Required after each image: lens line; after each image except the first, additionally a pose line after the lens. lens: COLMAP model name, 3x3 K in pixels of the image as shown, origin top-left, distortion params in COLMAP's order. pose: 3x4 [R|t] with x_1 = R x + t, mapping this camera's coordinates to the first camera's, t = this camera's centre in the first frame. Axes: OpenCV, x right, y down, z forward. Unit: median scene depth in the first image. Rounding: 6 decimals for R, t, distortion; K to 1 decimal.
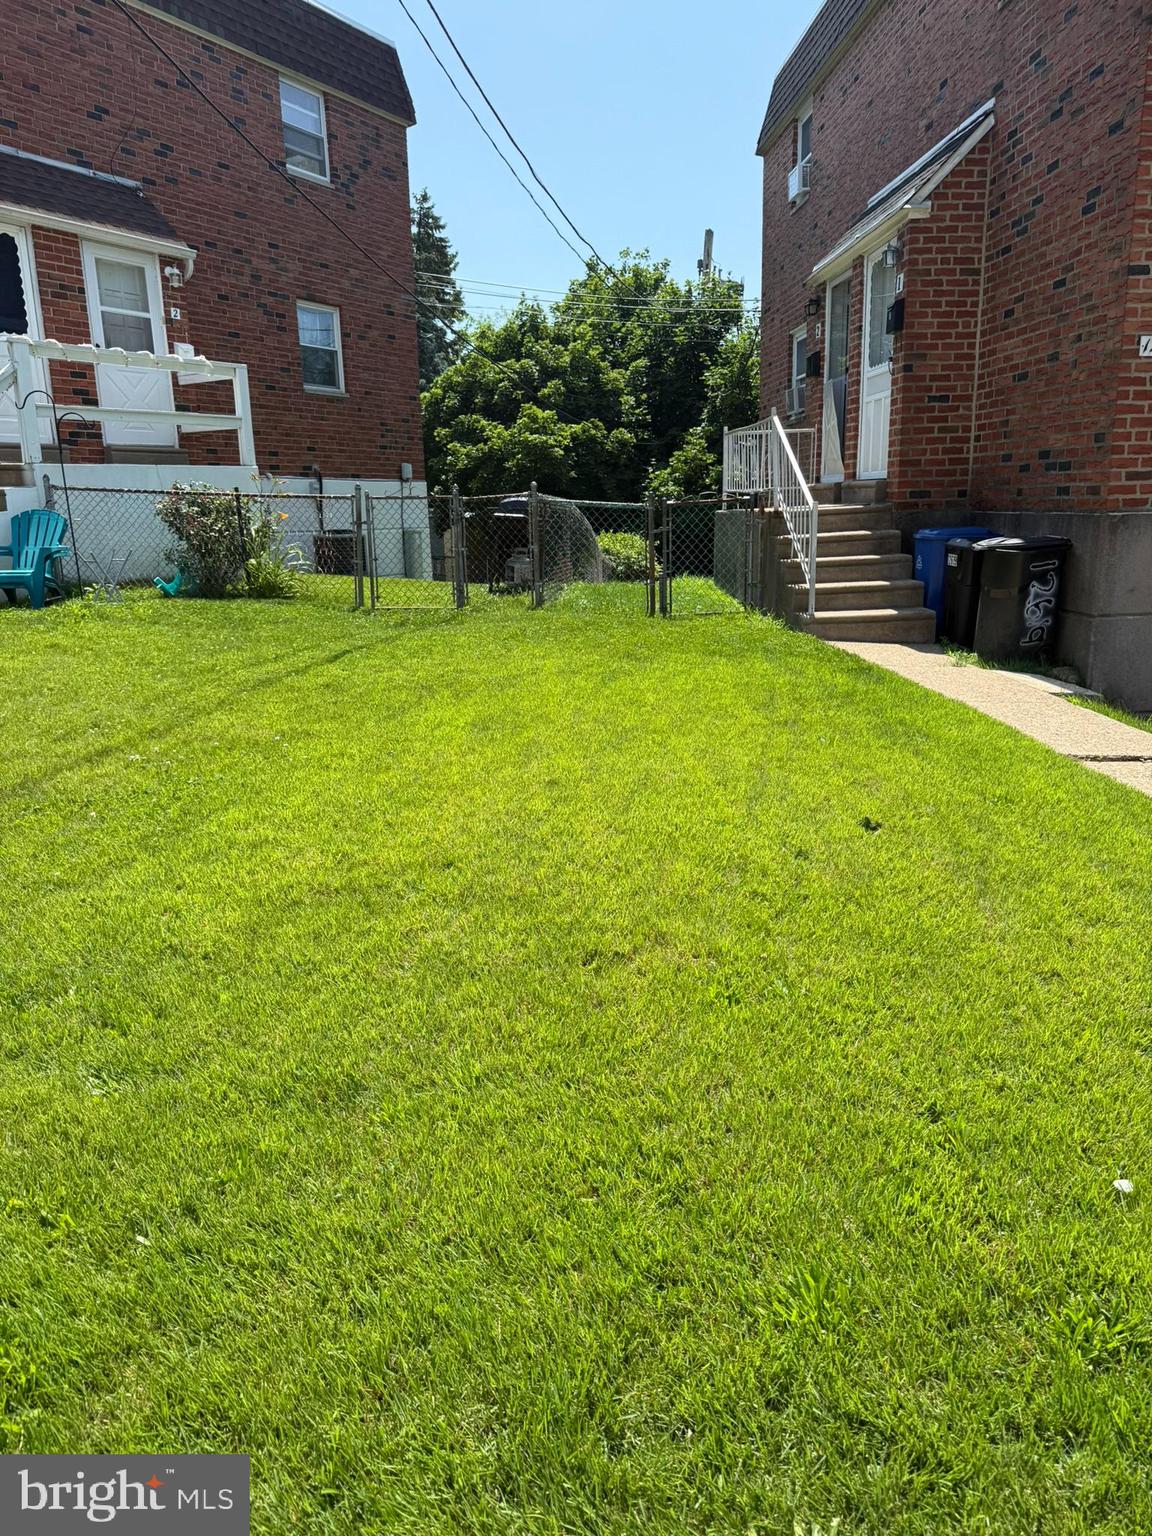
lens RADIAL K [[1059.1, 0, 568.9], [0, 1059.1, 776.4], [0, 0, 1]] dist [0.009814, -0.022618]
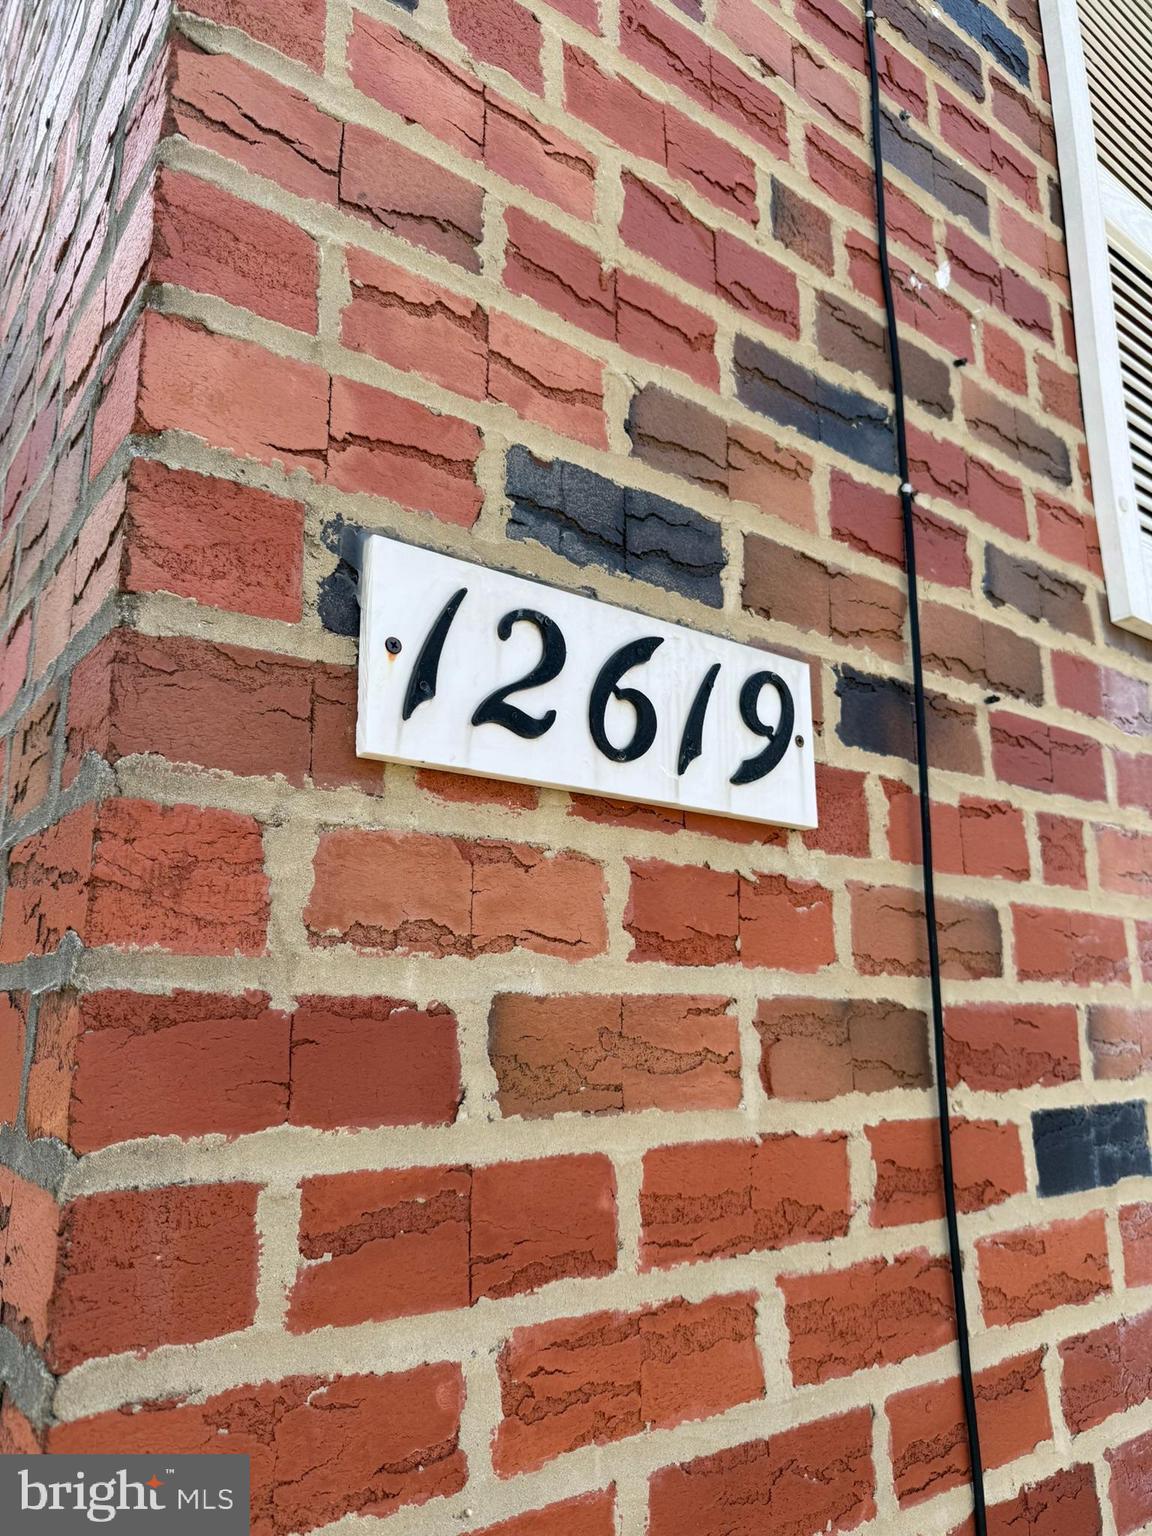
lens RADIAL K [[1059.1, 0, 574.3], [0, 1059.1, 771.8], [0, 0, 1]] dist [0.009814, -0.022618]
pose [[0.825609, 0.157693, 0.541759, 0.409753], [0.125733, 0.884594, -0.449094, -0.288245], [-0.550056, 0.438893, 0.710501, 0.752580]]
